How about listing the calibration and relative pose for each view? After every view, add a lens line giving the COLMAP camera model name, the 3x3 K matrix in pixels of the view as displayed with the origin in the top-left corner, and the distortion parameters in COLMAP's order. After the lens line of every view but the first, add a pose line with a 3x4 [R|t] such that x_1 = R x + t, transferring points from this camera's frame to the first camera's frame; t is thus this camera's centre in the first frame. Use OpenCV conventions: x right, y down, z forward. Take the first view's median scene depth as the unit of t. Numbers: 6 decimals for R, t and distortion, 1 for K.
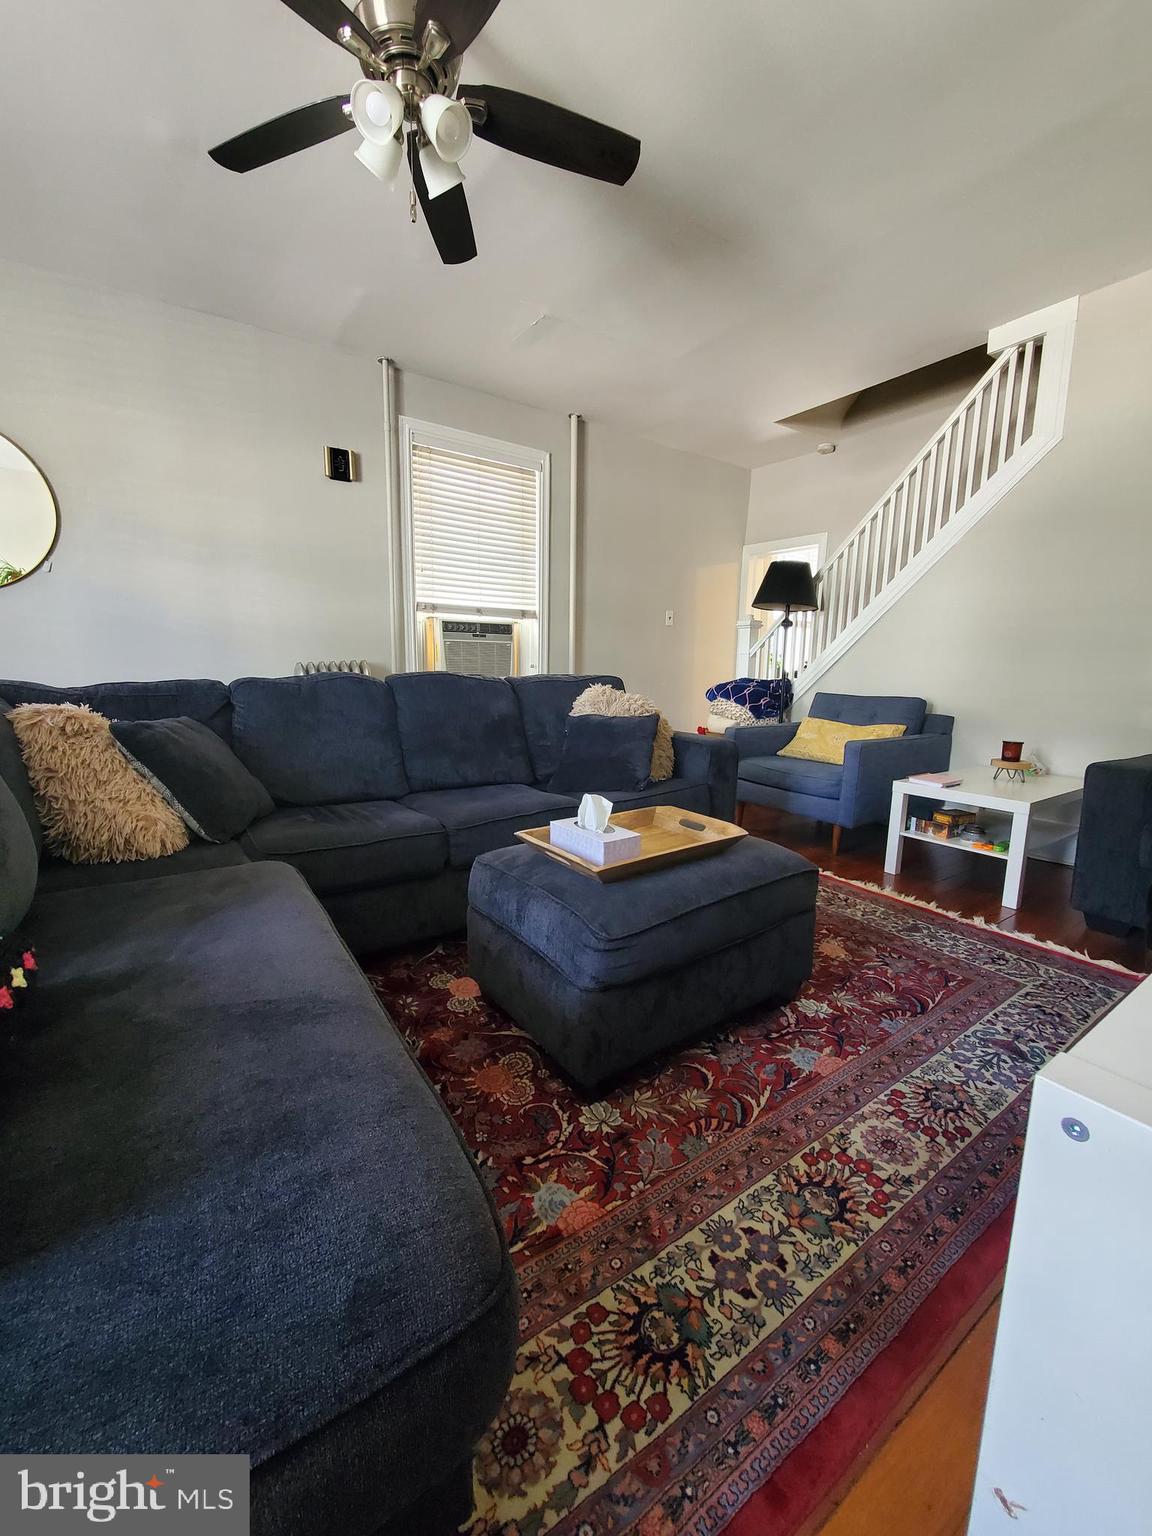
lens RADIAL K [[610.2, 0, 573.0], [0, 610.2, 762.4], [0, 0, 1]] dist [0.000916, 0.000000]
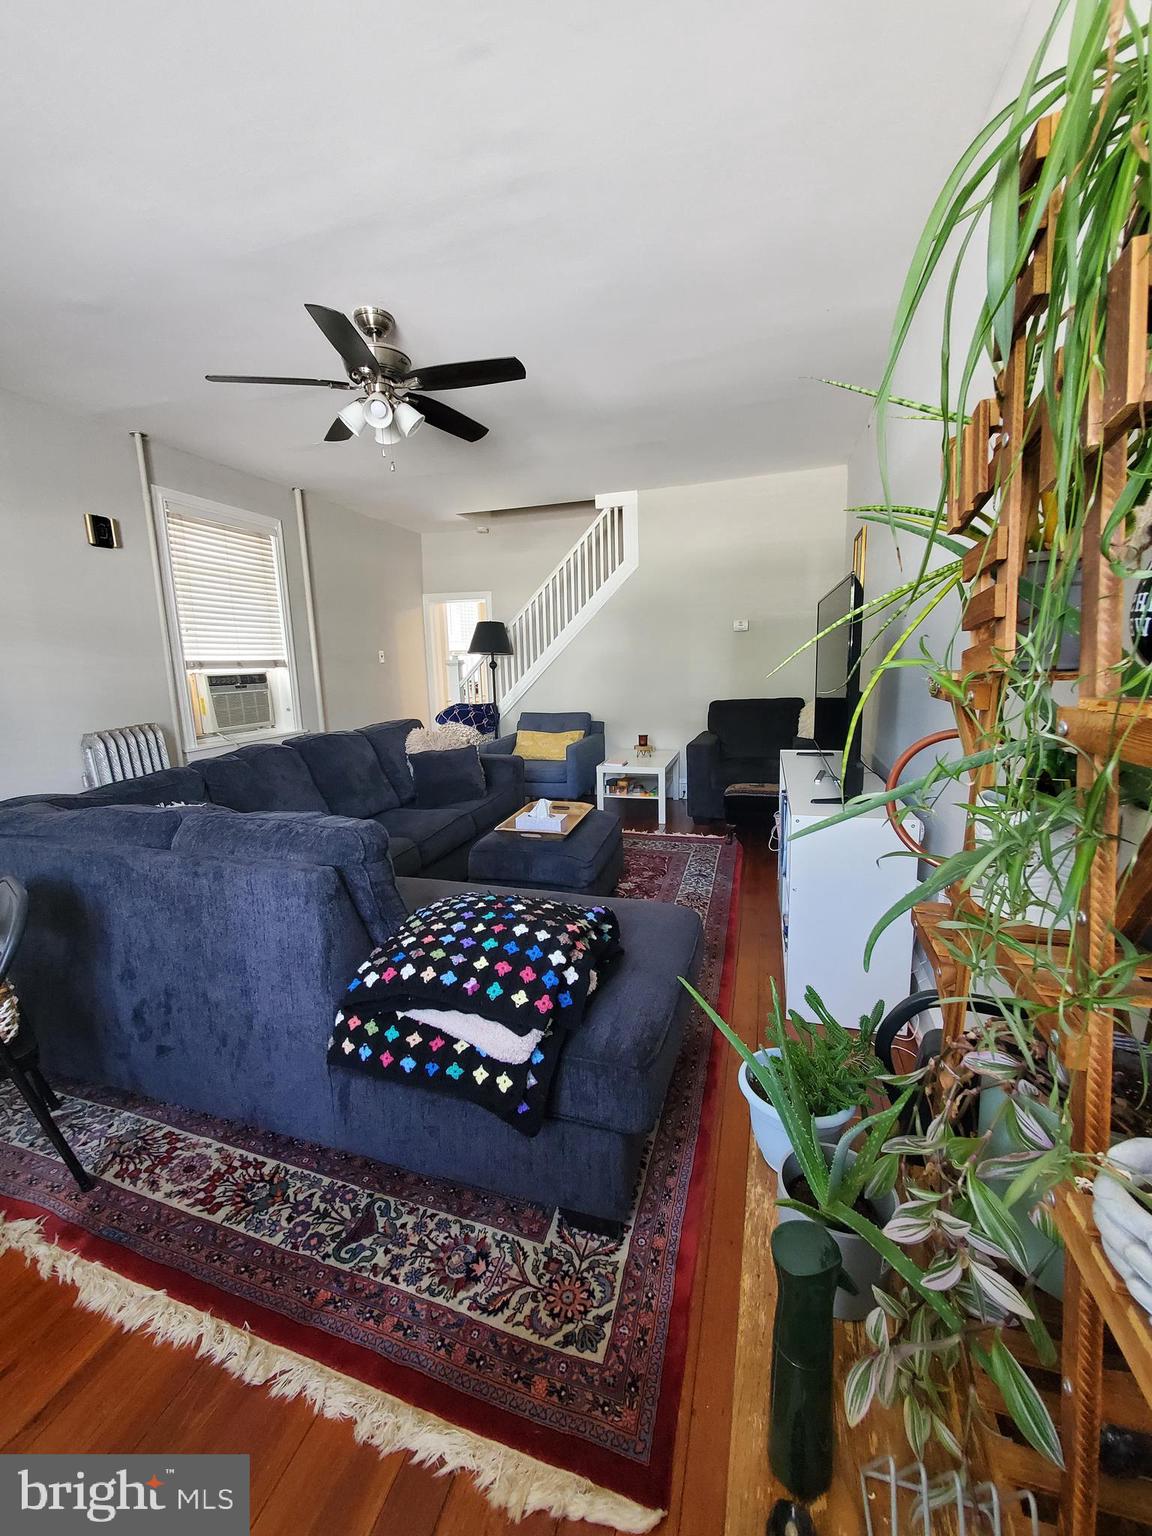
lens RADIAL K [[610.2, 0, 573.0], [0, 610.2, 762.4], [0, 0, 1]] dist [0.000916, 0.000000]
pose [[0.784915, -0.139823, 0.603620, -0.401845], [0.137000, 0.989257, 0.051004, -0.055740], [-0.604267, 0.042662, 0.795639, -0.226911]]
